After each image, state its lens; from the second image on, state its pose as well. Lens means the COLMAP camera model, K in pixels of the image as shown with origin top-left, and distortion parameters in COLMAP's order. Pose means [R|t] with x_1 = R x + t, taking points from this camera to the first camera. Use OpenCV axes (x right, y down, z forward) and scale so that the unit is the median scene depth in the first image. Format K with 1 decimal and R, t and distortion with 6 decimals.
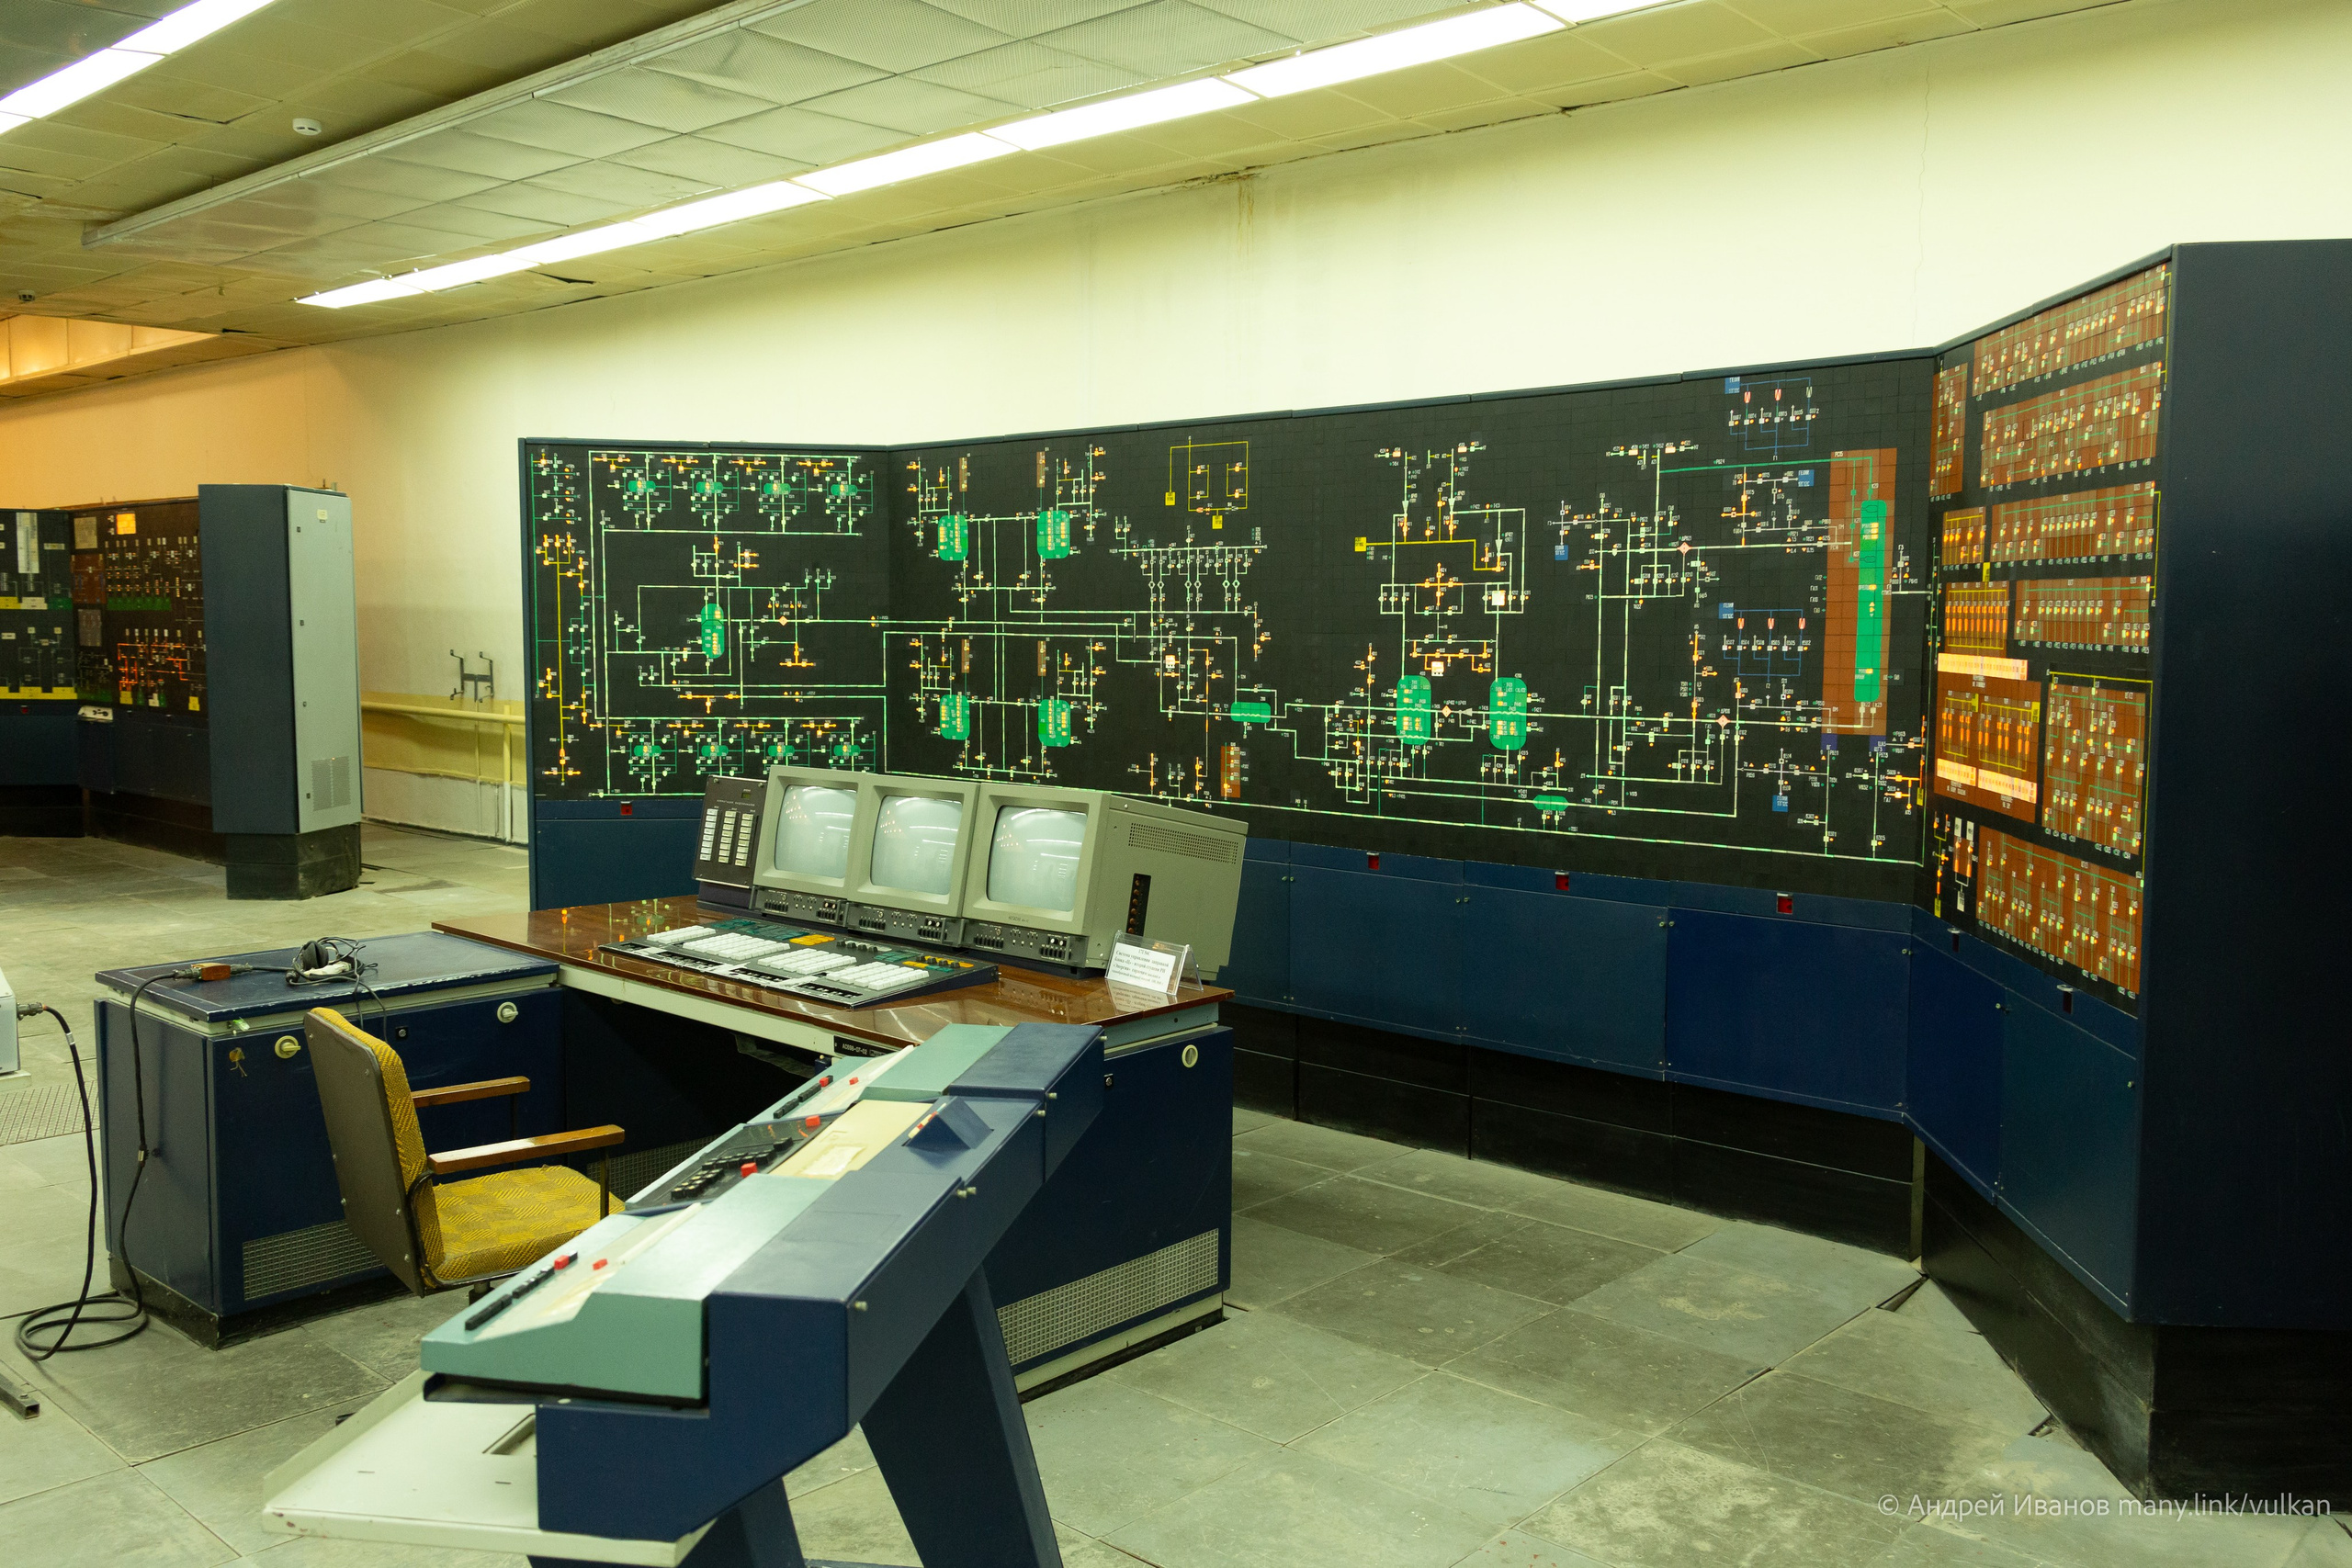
lens RADIAL K [[1889.5, 0, 1119.0], [0, 1889.5, 803.6], [0, 0, 1]] dist [0.034677, -0.039199]
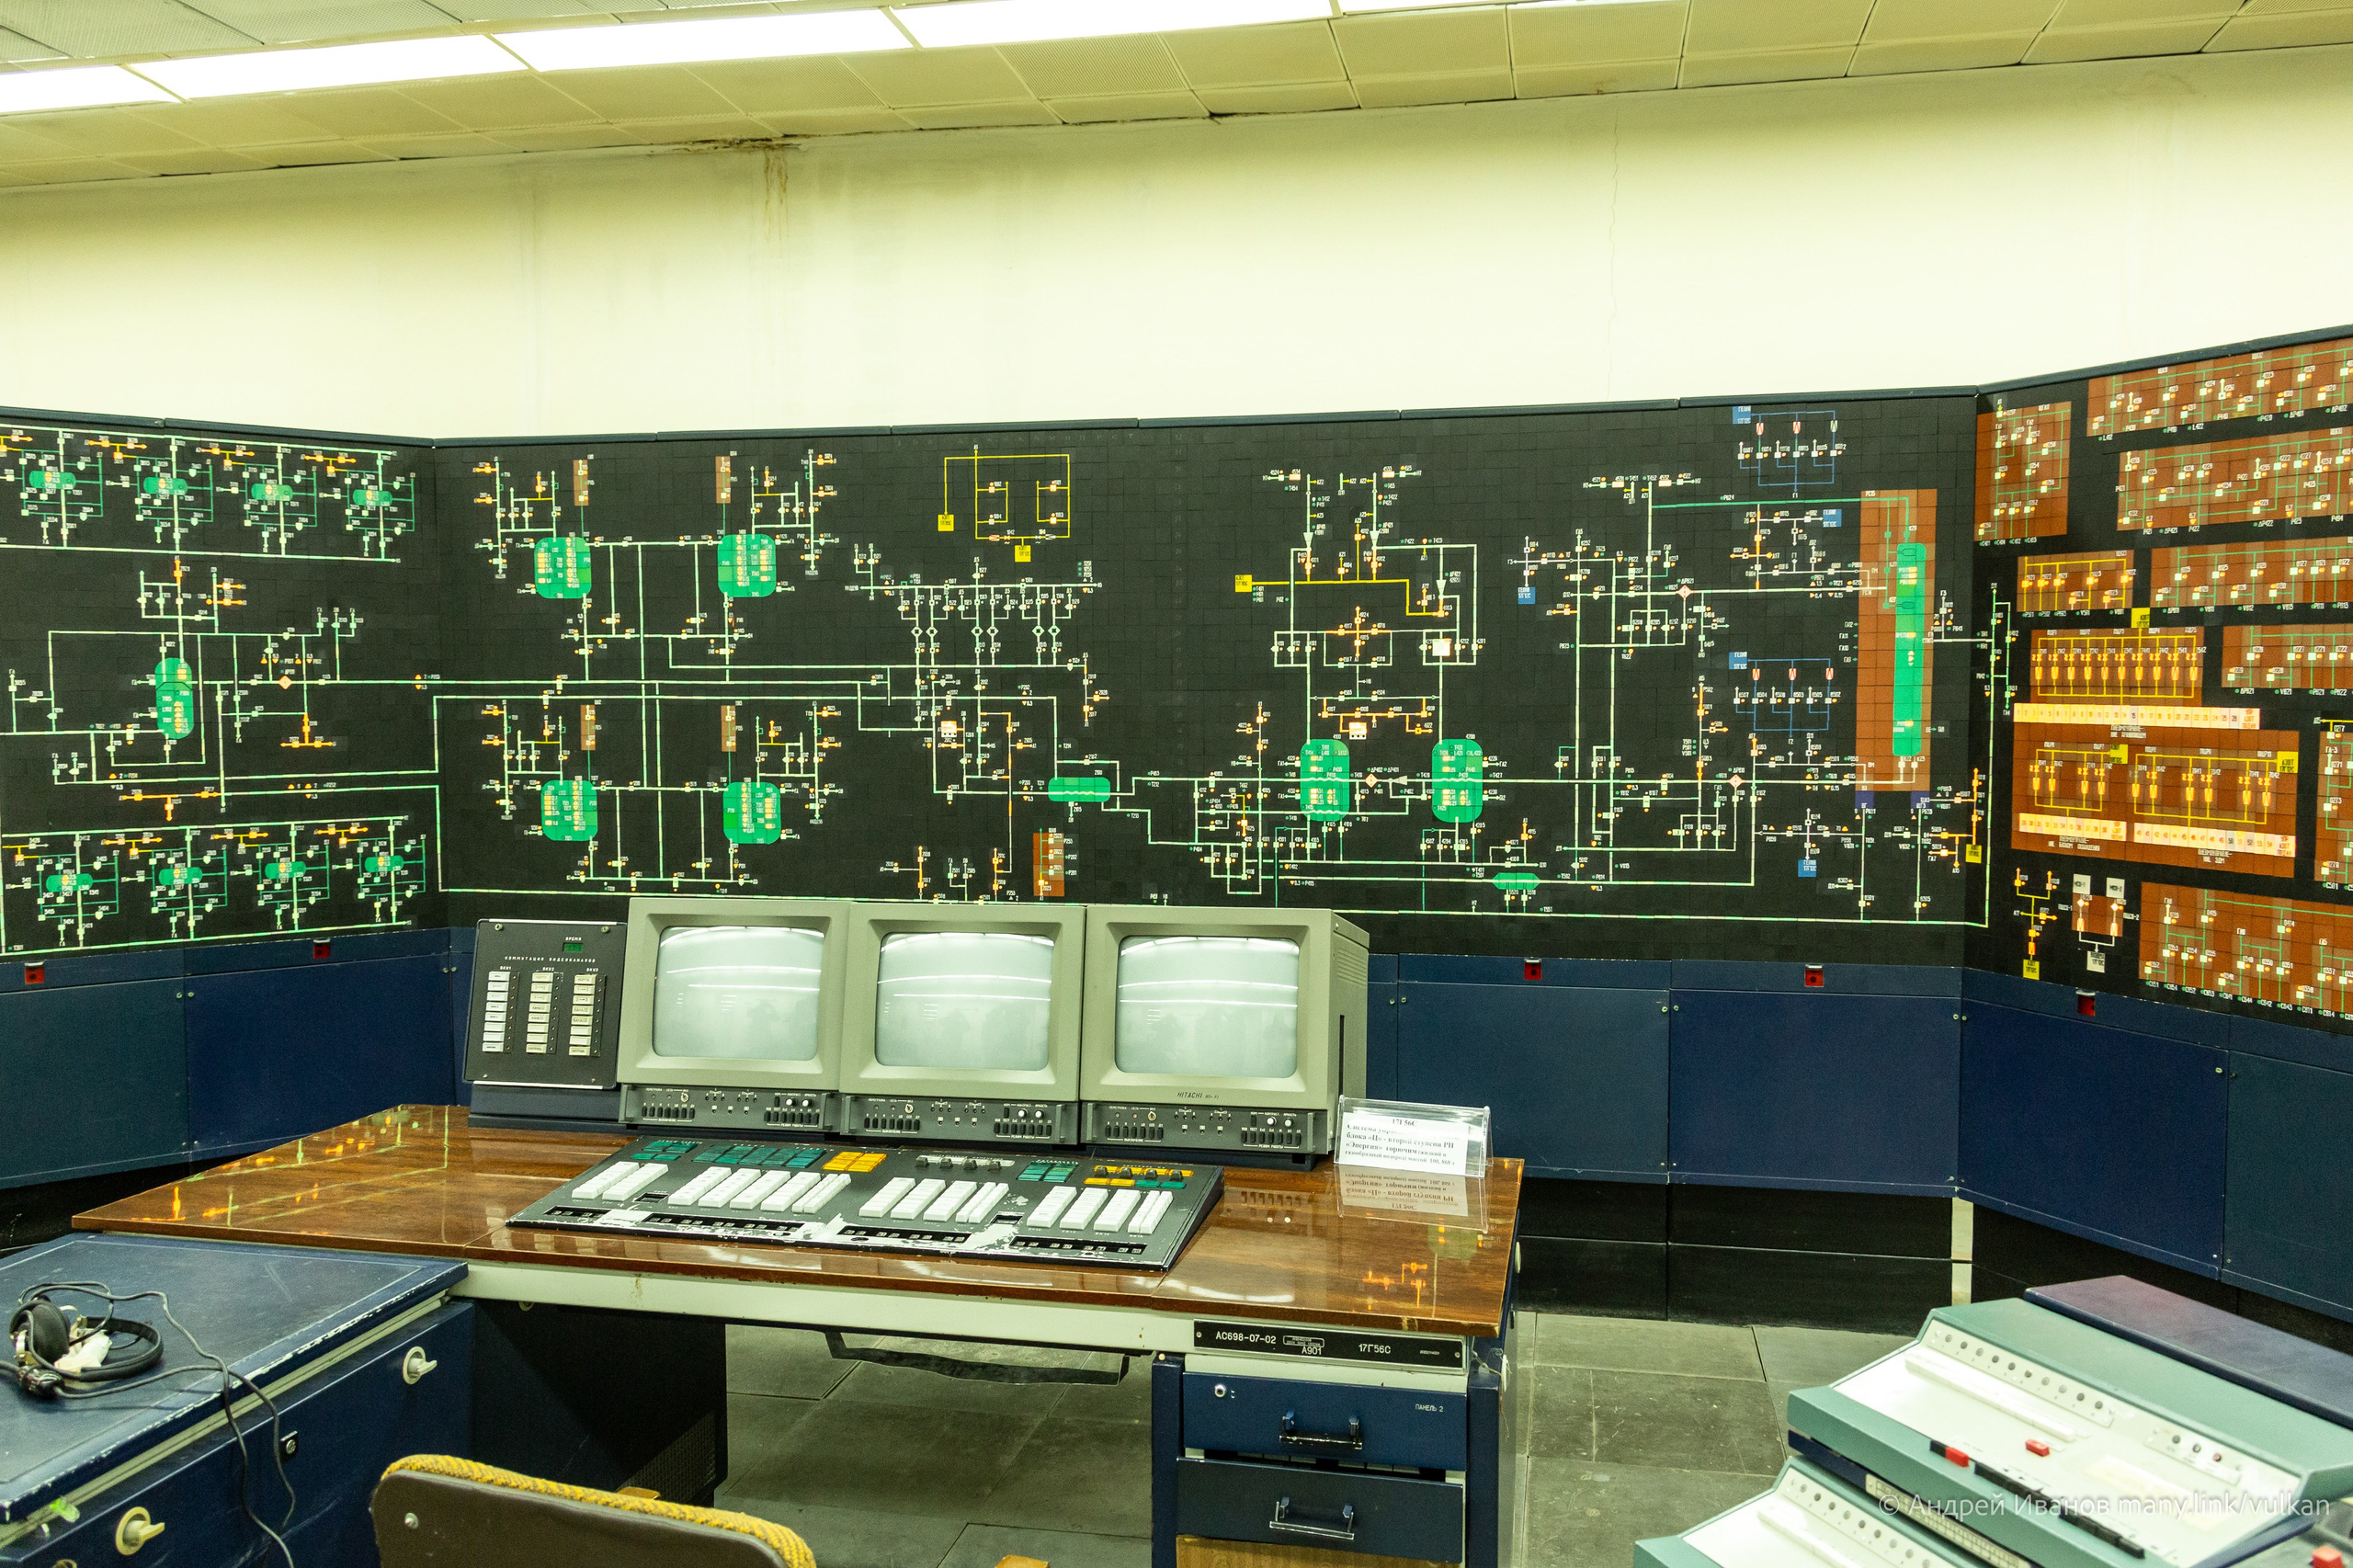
lens RADIAL K [[1890.5, 0, 1143.3], [0, 1890.5, 796.7], [0, 0, 1]] dist [0.034677, -0.039199]
pose [[0.858691, -0.039860, 0.510942, -0.393532], [0.057249, 0.998191, -0.018341, -0.035787], [-0.509287, 0.045000, 0.859420, 0.362474]]
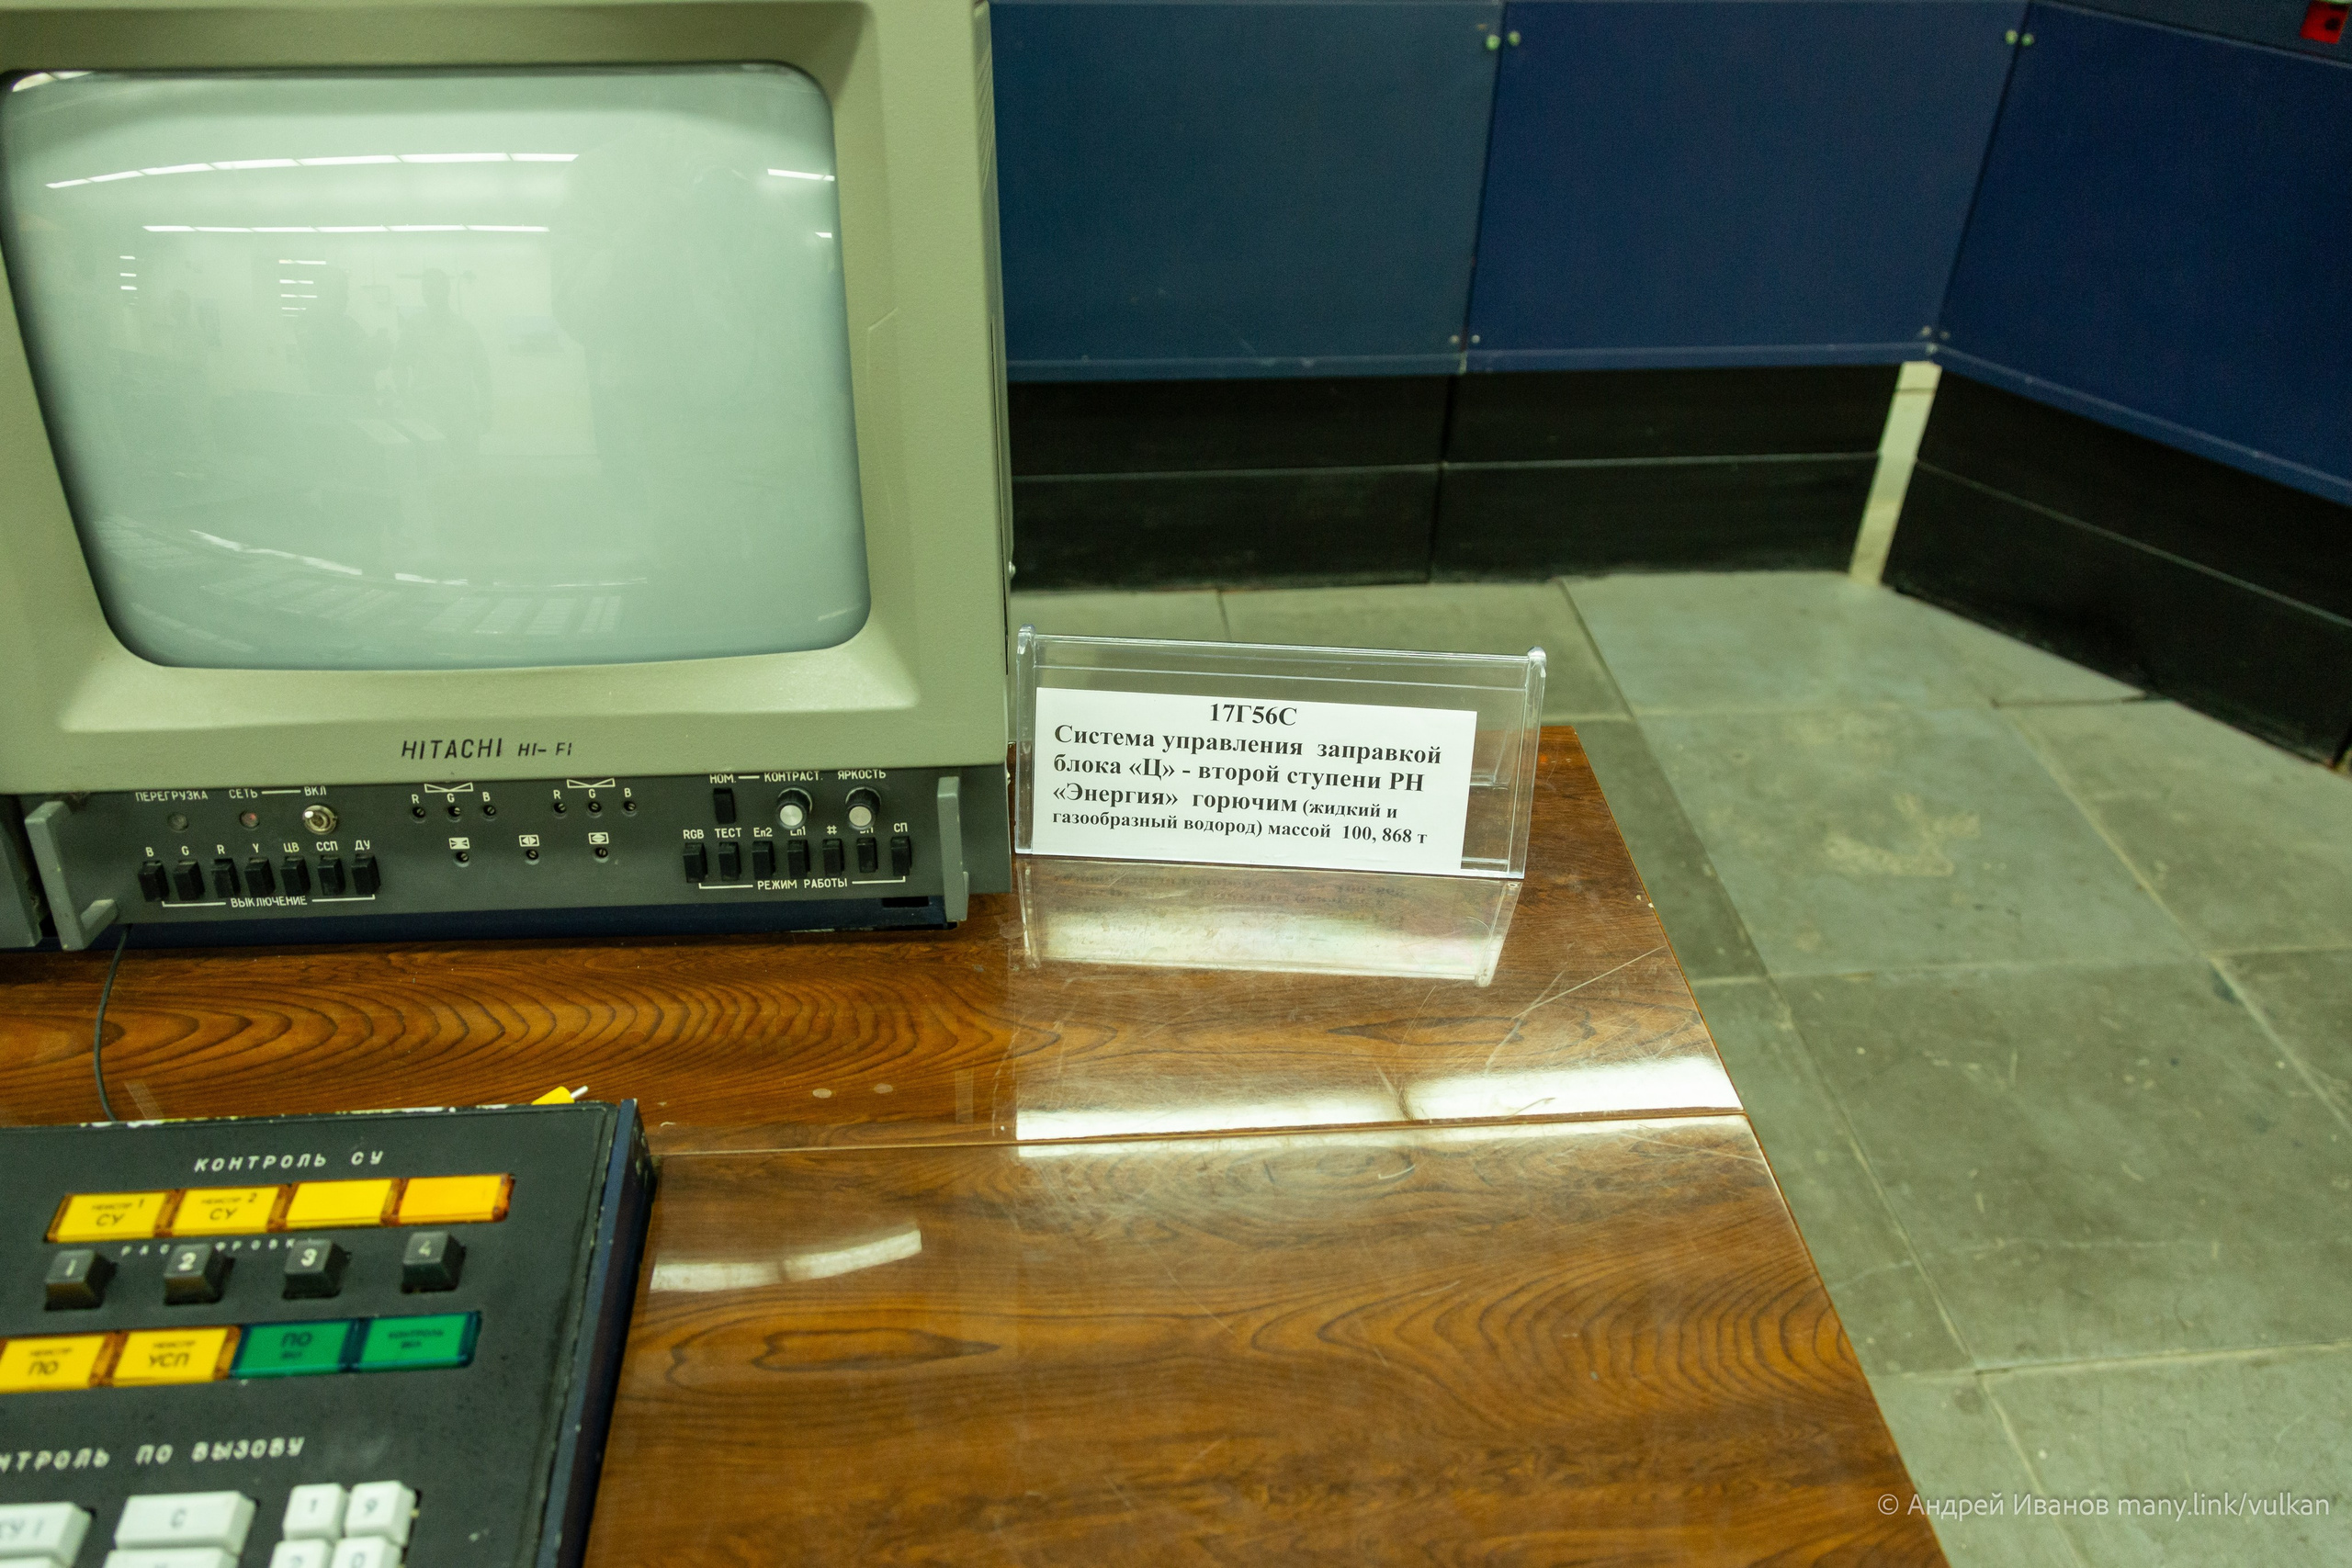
lens RADIAL K [[1804.8, 0, 1182.2], [0, 1804.8, 793.0], [0, 0, 1]] dist [-0.009886, 0.004751]
pose [[0.652896, -0.438159, 0.617854, -0.107437], [0.055556, 0.841210, 0.537848, -0.021355], [-0.755408, -0.316833, 0.573565, 0.780976]]
